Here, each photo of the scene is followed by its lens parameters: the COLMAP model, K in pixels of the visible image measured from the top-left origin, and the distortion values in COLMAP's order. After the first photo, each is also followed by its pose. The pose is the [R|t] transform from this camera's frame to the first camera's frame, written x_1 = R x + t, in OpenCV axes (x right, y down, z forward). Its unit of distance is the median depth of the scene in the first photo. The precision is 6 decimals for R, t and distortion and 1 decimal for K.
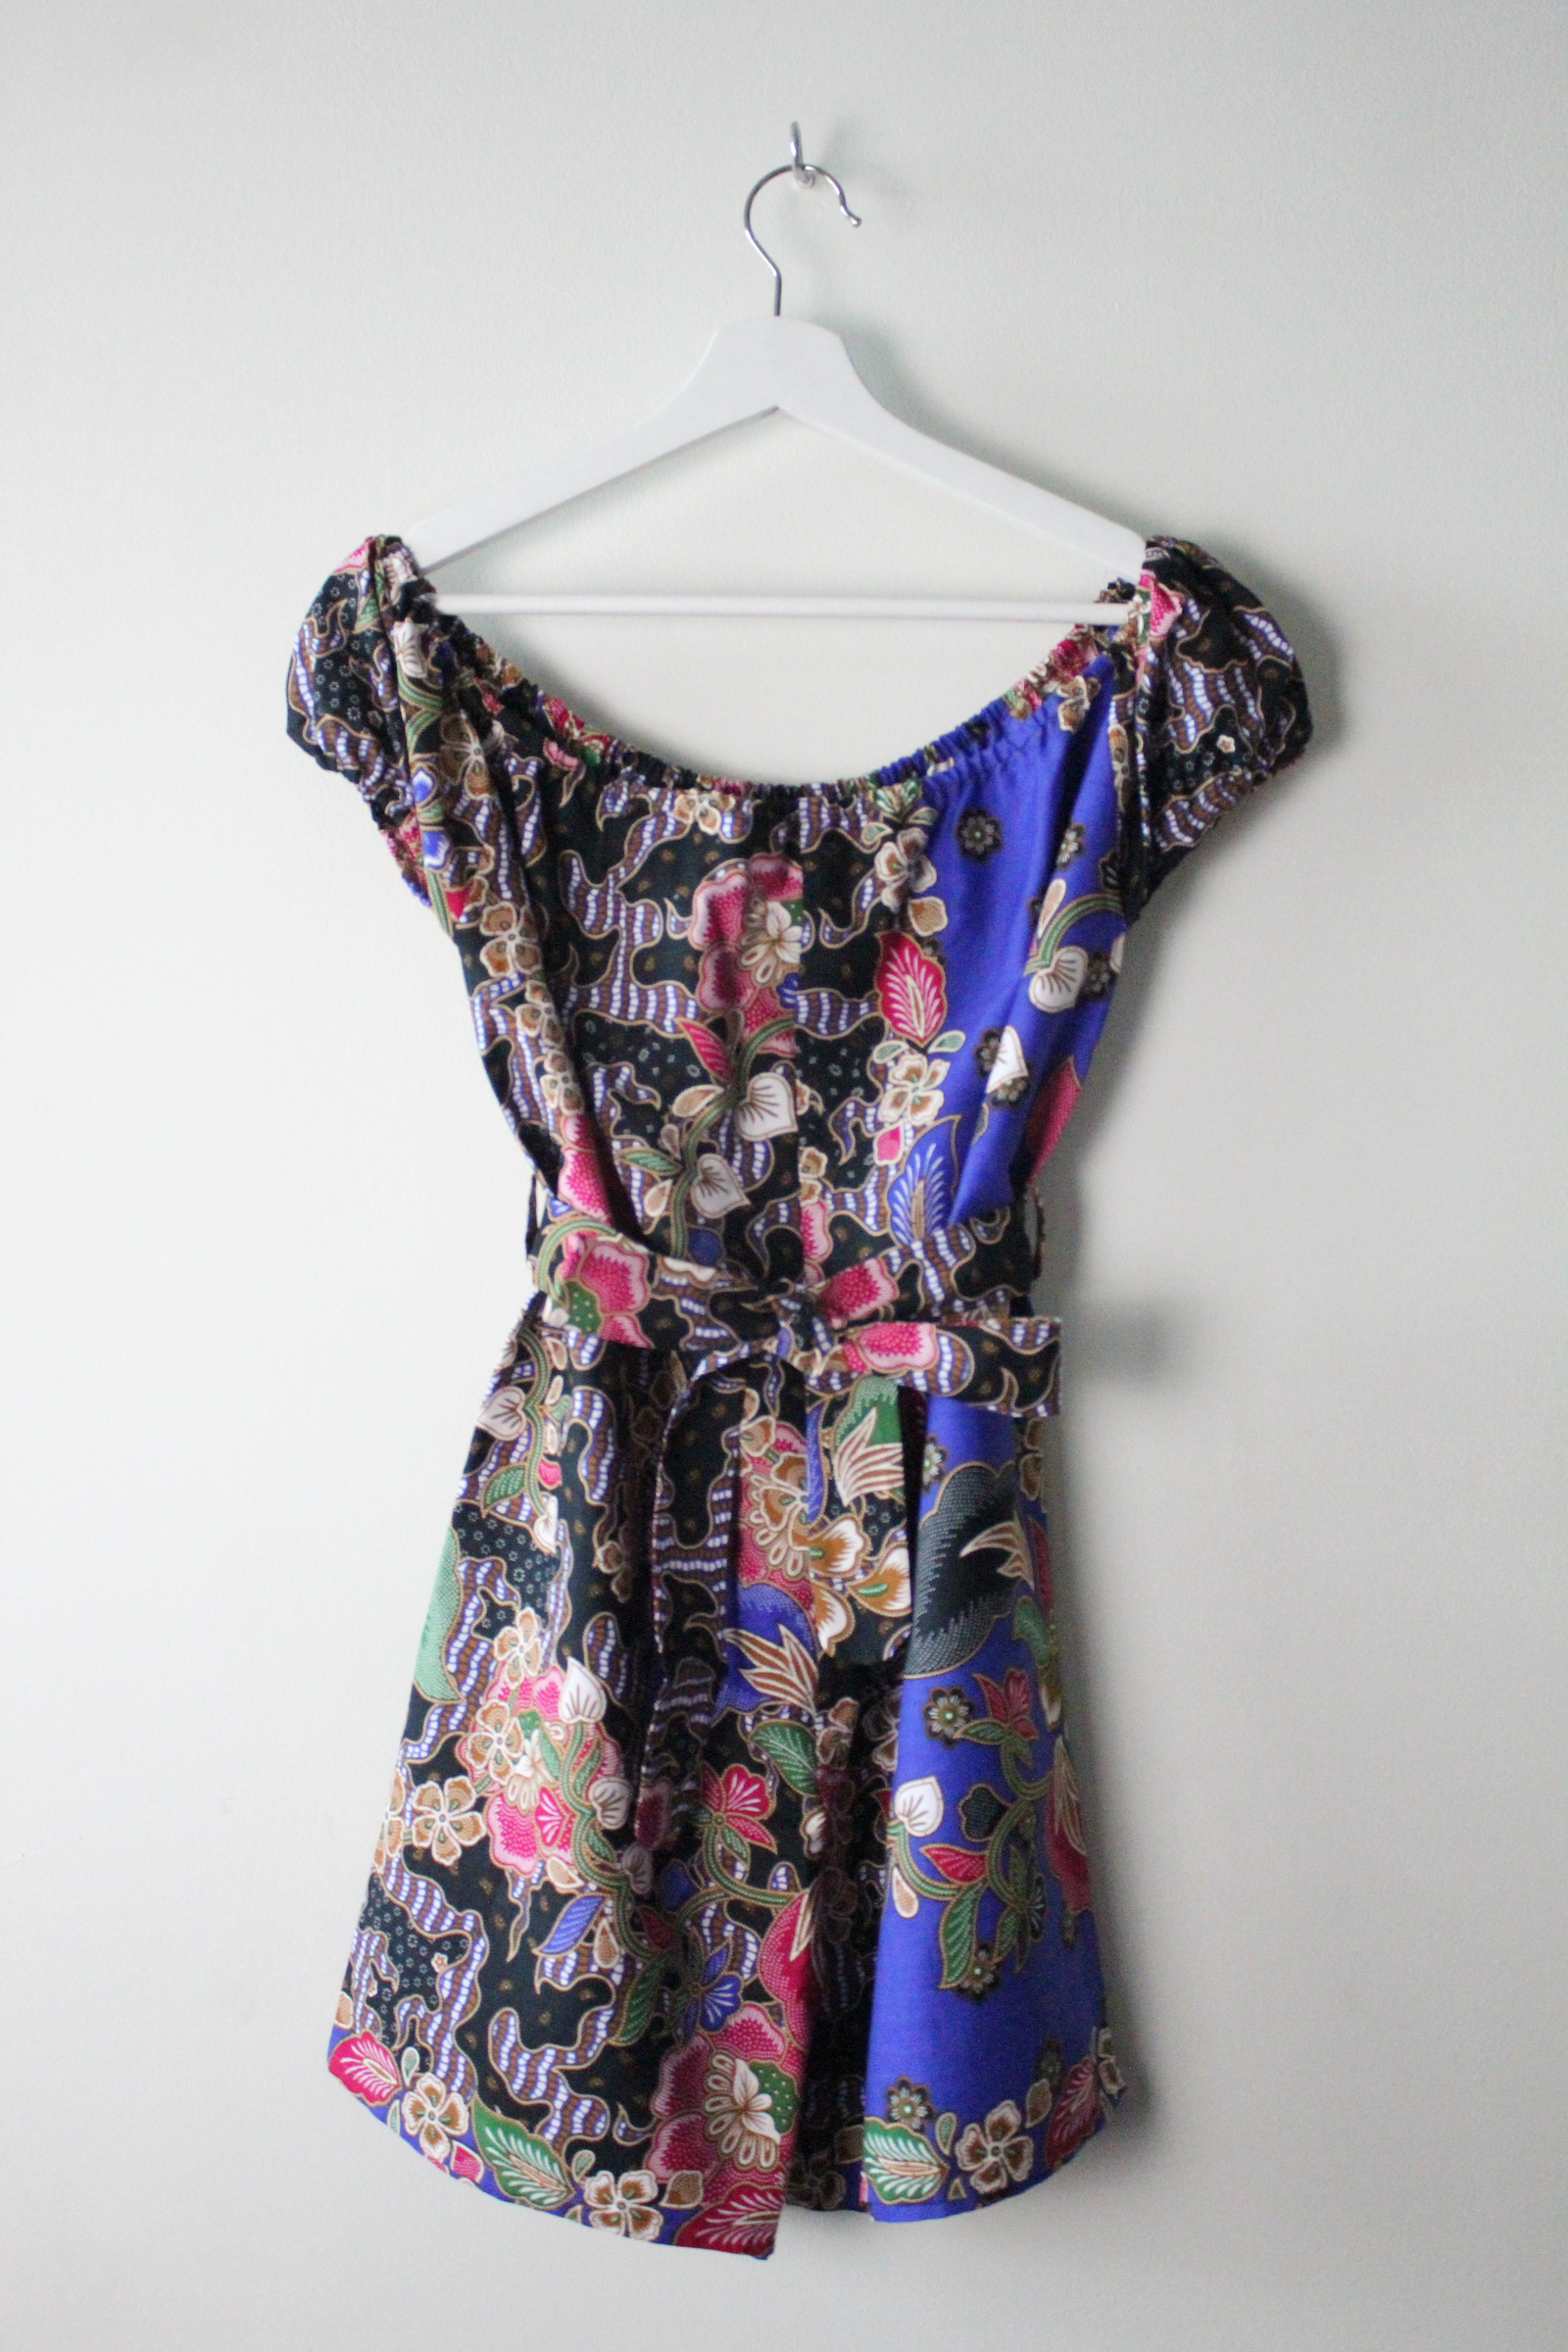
lens RADIAL K [[1794.3, 0, 784.0], [0, 1794.3, 1176.0], [0, 0, 1]] dist [-0.129653, 0.093143]
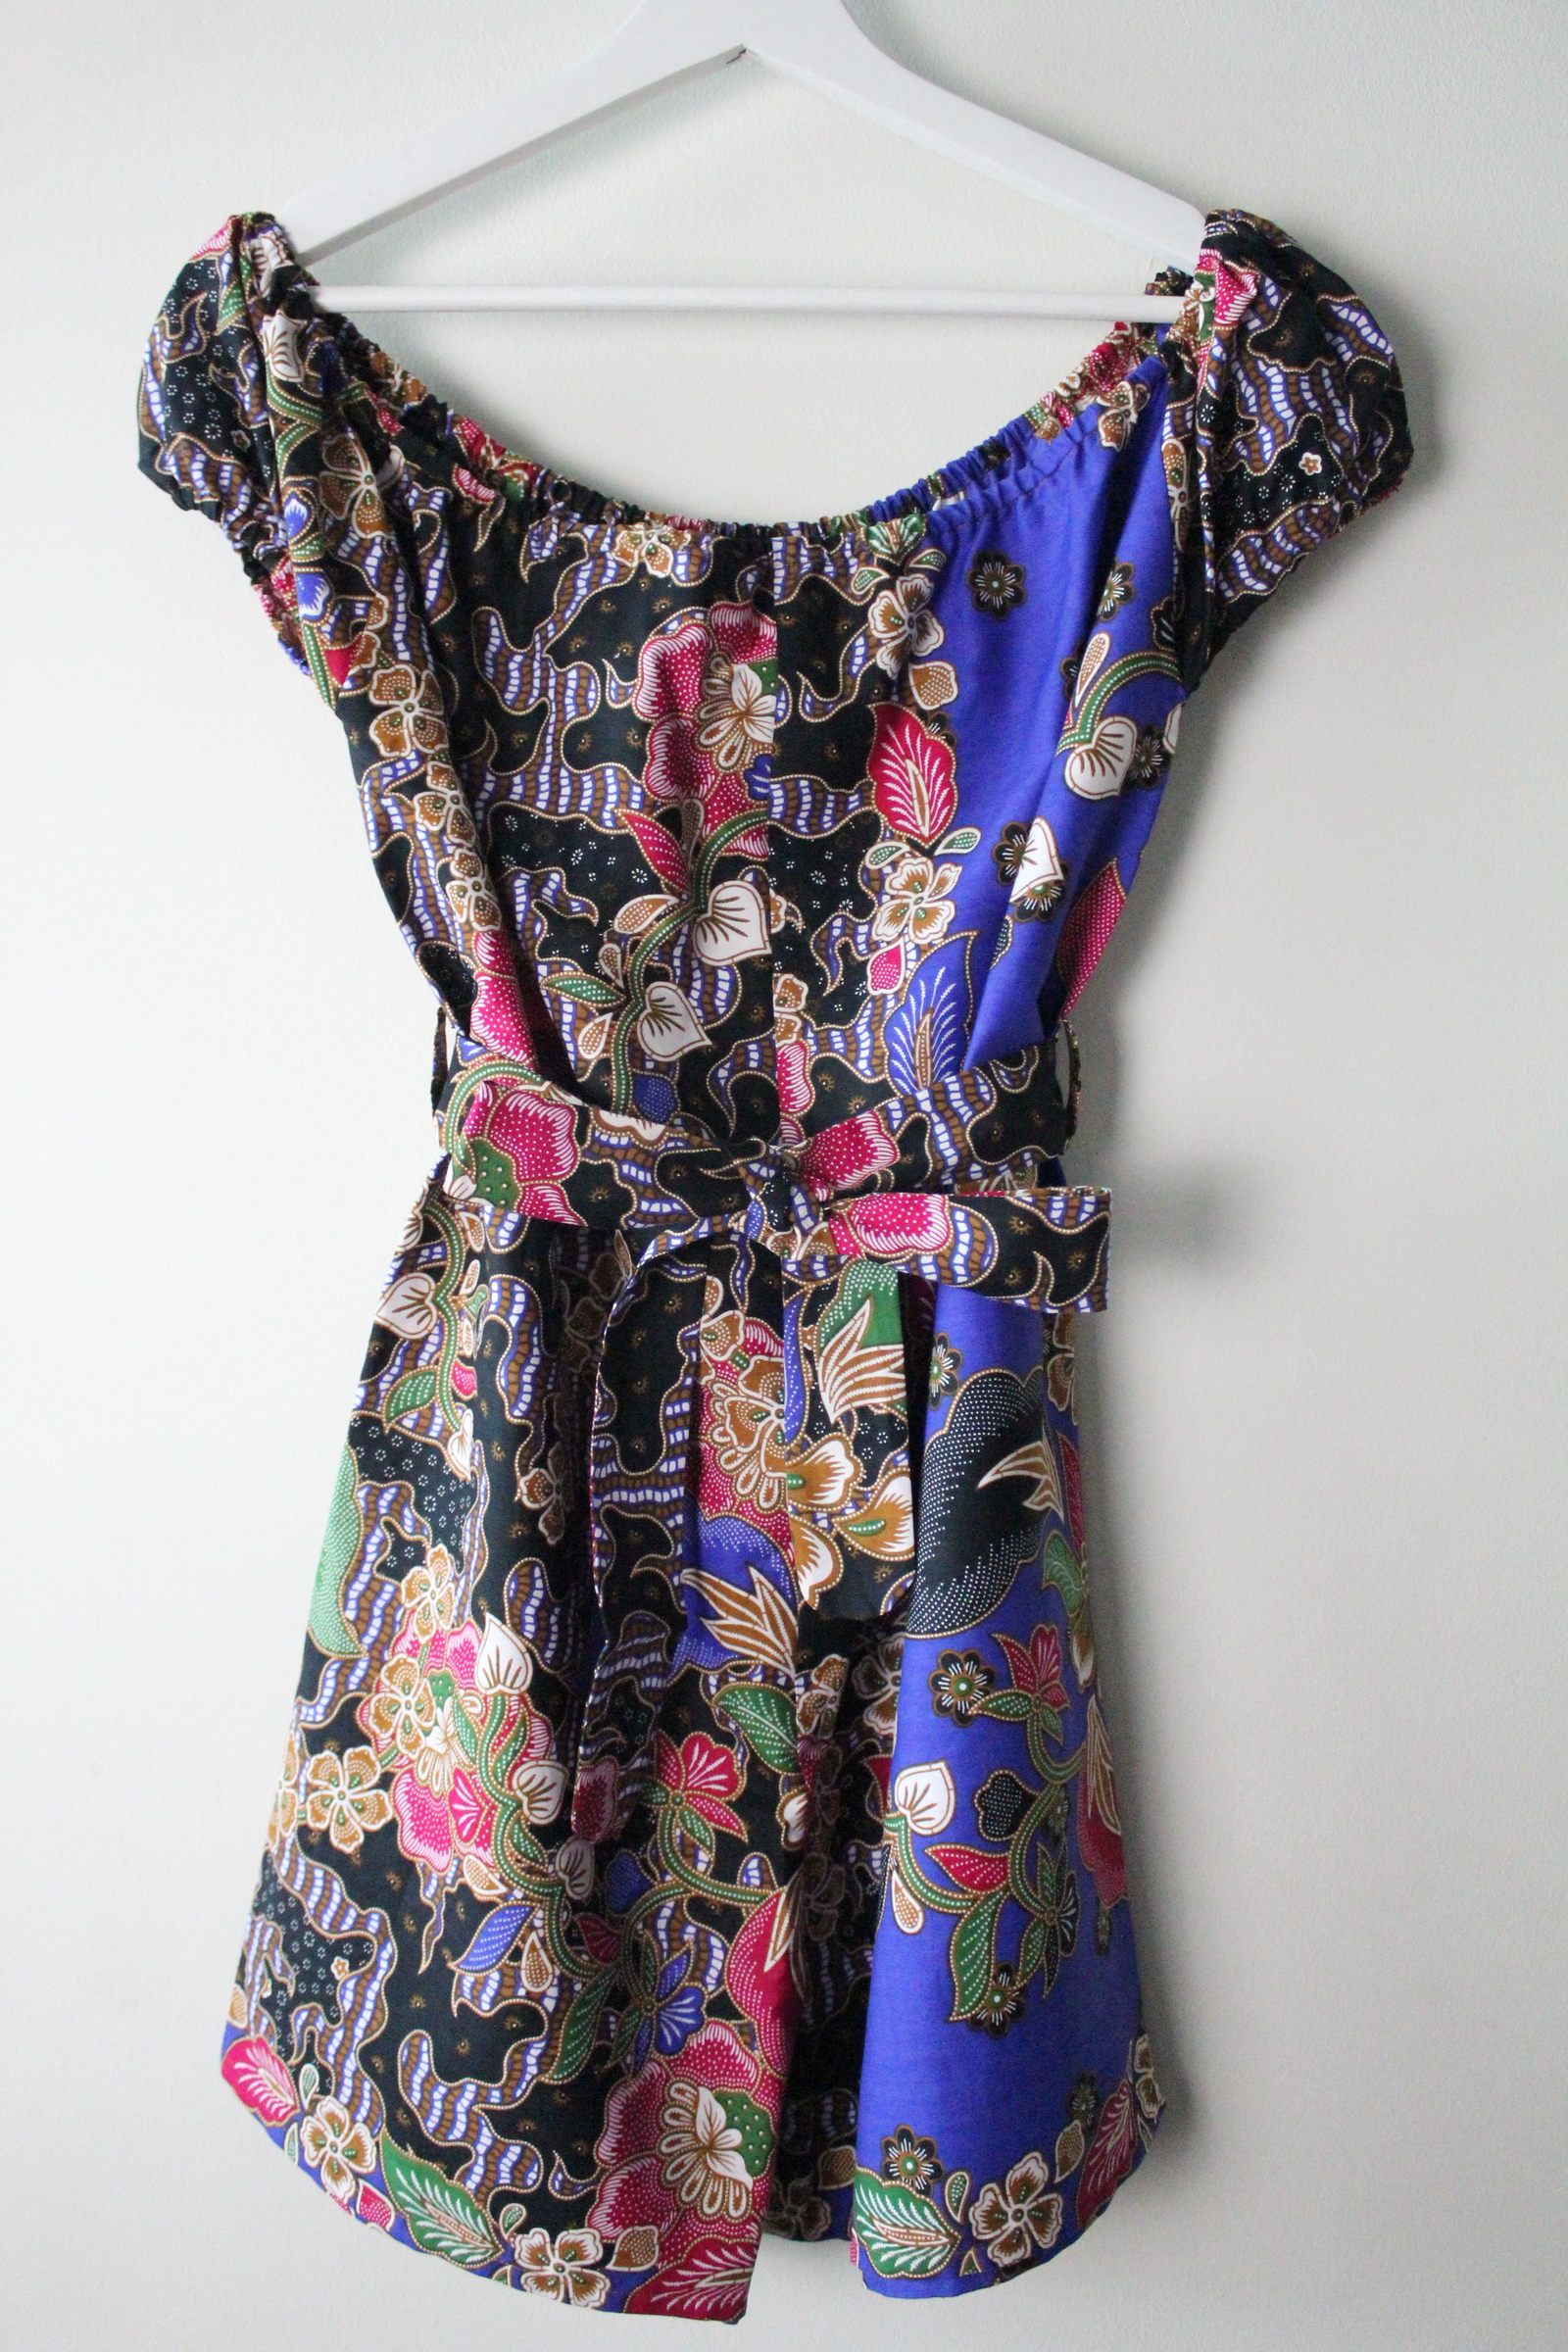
lens RADIAL K [[1701.3, 0, 769.8], [0, 1701.3, 1132.5], [0, 0, 1]] dist [-0.179902, 0.110626]
pose [[0.999987, -0.002391, 0.004392, 0.003537], [0.002179, 0.998856, 0.047775, 0.019233], [-0.004501, -0.047764, 0.998848, 0.251123]]
